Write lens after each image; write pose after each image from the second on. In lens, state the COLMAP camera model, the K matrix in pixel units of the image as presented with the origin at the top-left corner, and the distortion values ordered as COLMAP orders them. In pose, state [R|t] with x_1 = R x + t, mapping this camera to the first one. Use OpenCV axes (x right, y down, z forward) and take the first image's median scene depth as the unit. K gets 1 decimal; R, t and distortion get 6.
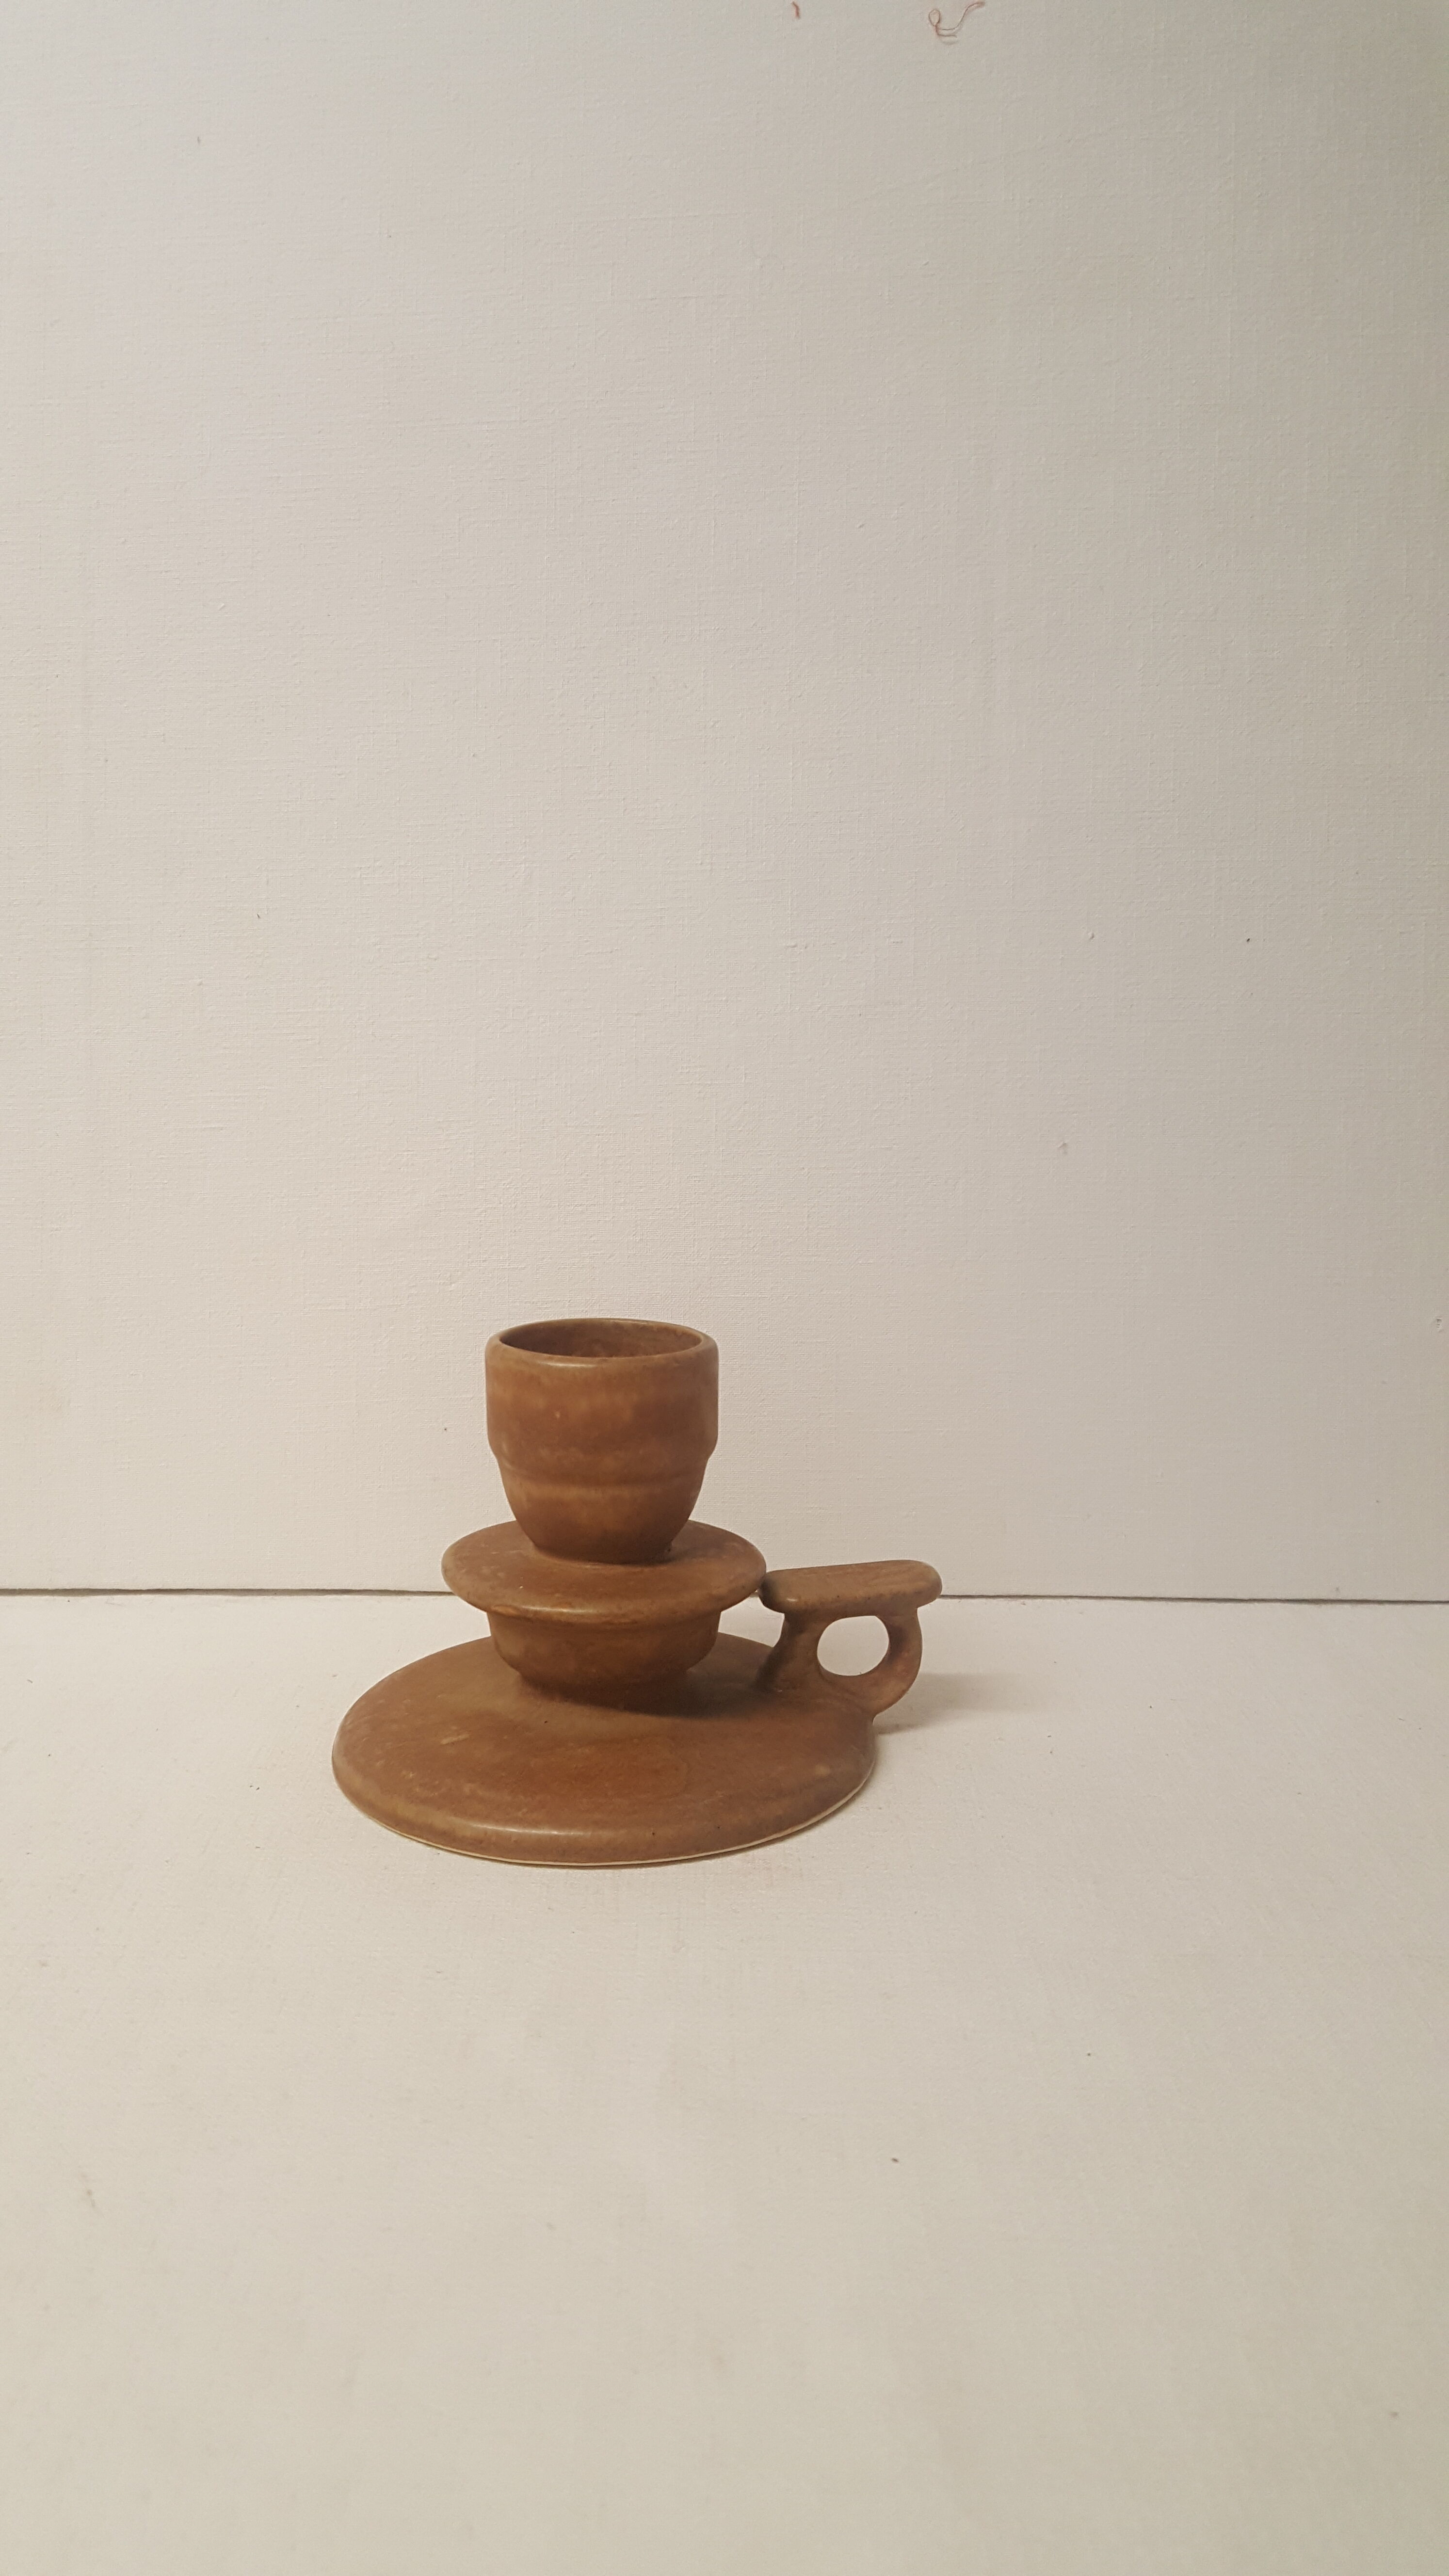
lens RADIAL K [[2312.0, 0, 724.5], [0, 2312.0, 1288.0], [0, 0, 1]] dist [0.142369, -0.395670]
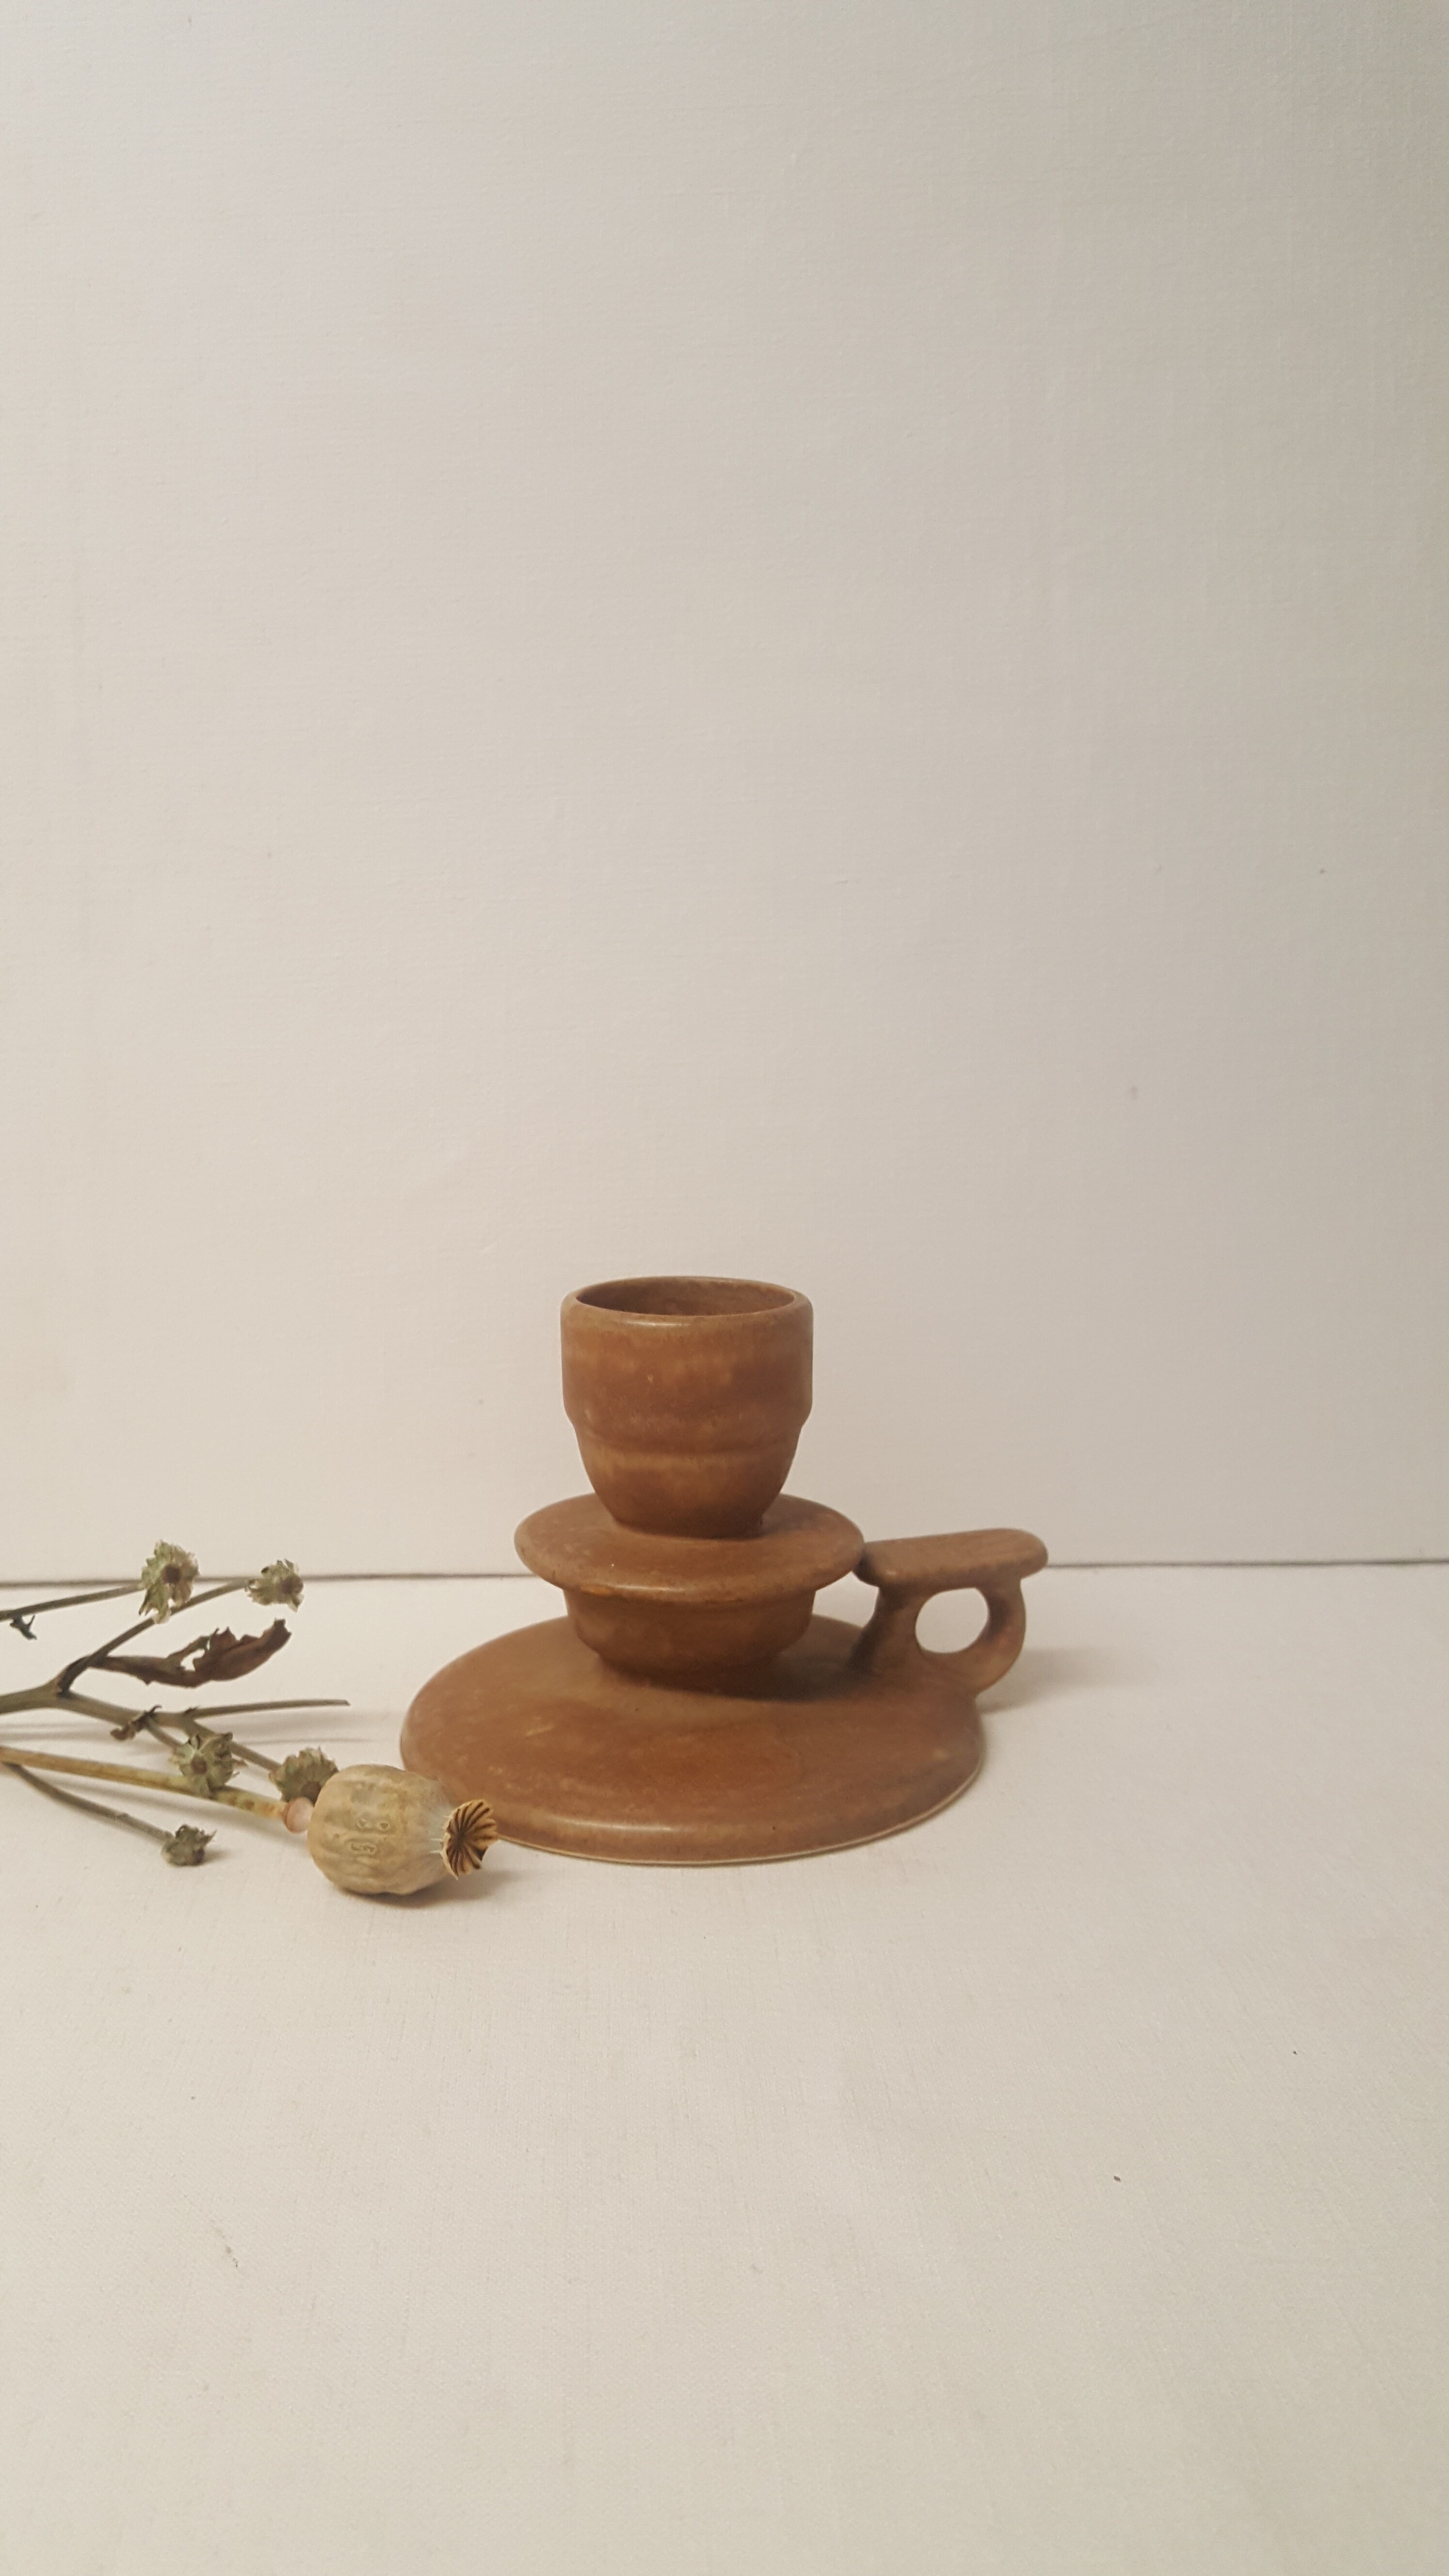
lens RADIAL K [[2312.0, 0, 724.5], [0, 2312.0, 1288.0], [0, 0, 1]] dist [0.142369, -0.395670]
pose [[0.998381, -0.015848, 0.054627, -0.091284], [0.015440, 0.999850, 0.007882, 0.011639], [-0.054743, -0.007026, 0.998476, 0.074003]]
